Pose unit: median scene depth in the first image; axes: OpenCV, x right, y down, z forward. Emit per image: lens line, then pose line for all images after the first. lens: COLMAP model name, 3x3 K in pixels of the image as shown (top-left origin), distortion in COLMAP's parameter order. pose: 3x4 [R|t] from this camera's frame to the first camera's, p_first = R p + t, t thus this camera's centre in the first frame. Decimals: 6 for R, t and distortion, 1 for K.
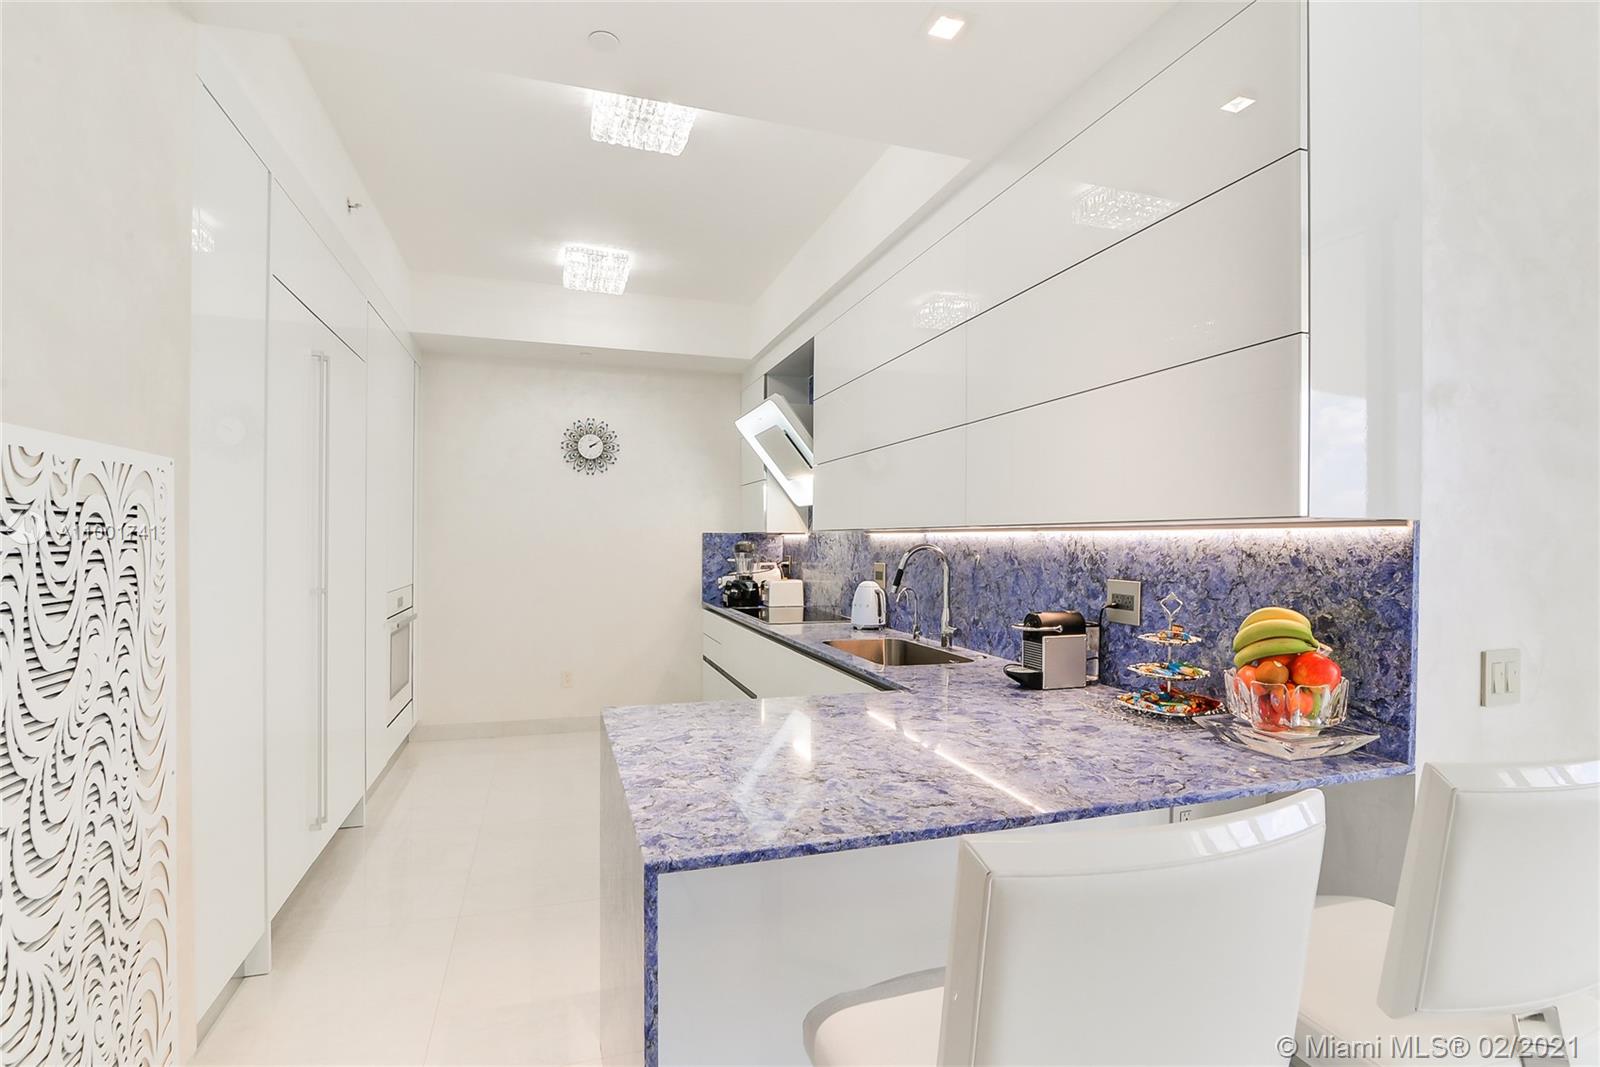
lens RADIAL K [[741.6, 0, 800.3], [0, 741.6, 540.2], [0, 0, 1]] dist [0.002013, -0.000010]
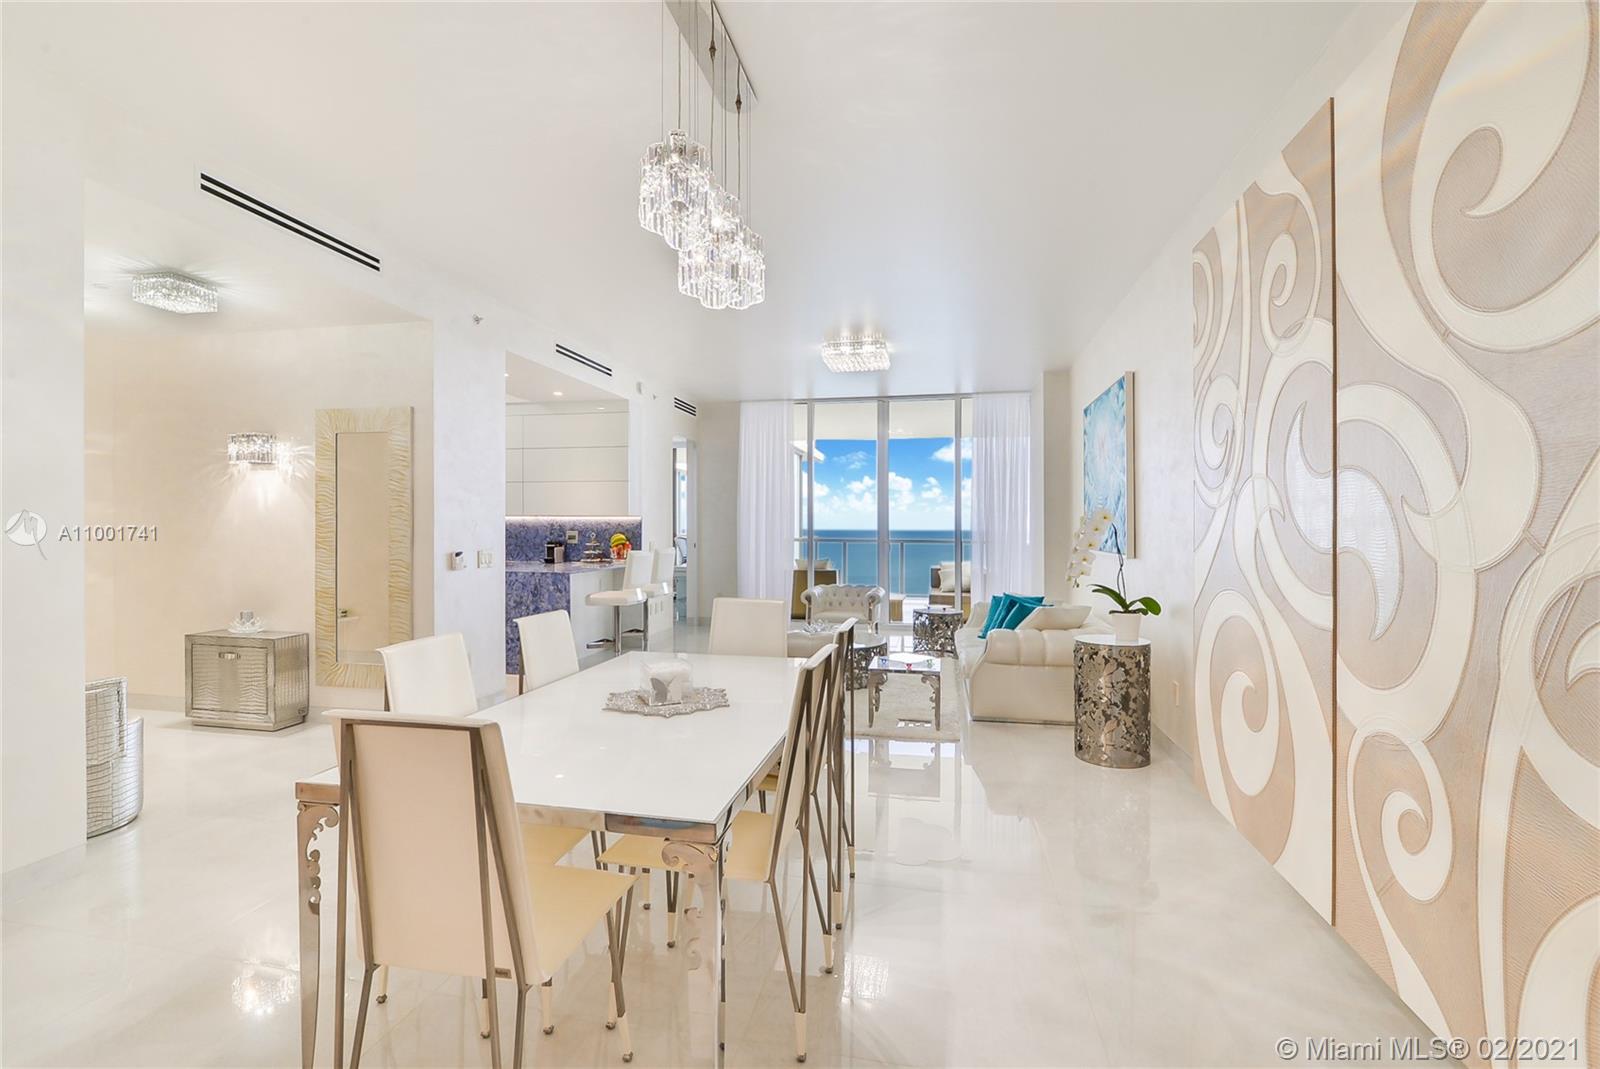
lens RADIAL K [[741.6, 0, 799.6], [0, 741.6, 529.0], [0, 0, 1]] dist [0.002013, -0.000010]
pose [[0.501746, -0.002065, 0.865013, -2.521012], [-0.005874, 0.999966, 0.005794, 0.021299], [-0.864995, -0.007988, 0.501717, -2.073359]]
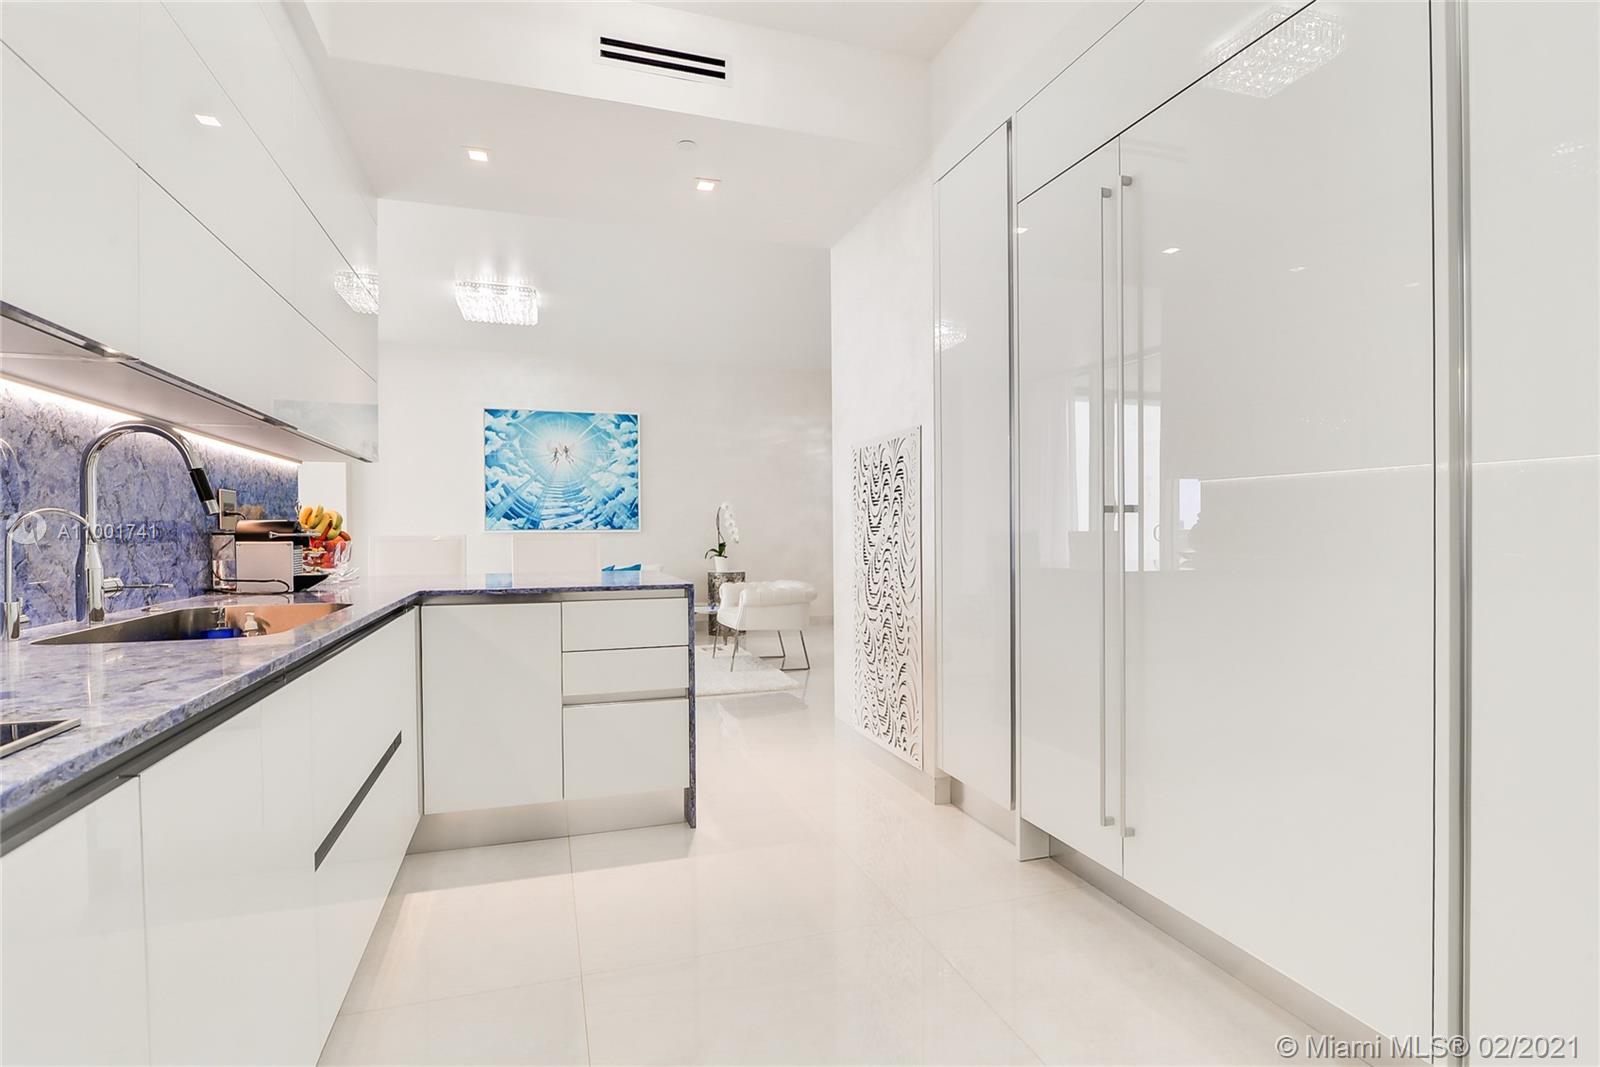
lens RADIAL K [[741.6, 0, 798.5], [0, 741.6, 532.0], [0, 0, 1]] dist [0.002013, -0.000010]
pose [[-0.999971, -0.003982, -0.006501, -0.487133], [-0.003995, 0.999990, 0.002062, 0.134054], [0.006493, 0.002088, -0.999977, 2.544495]]
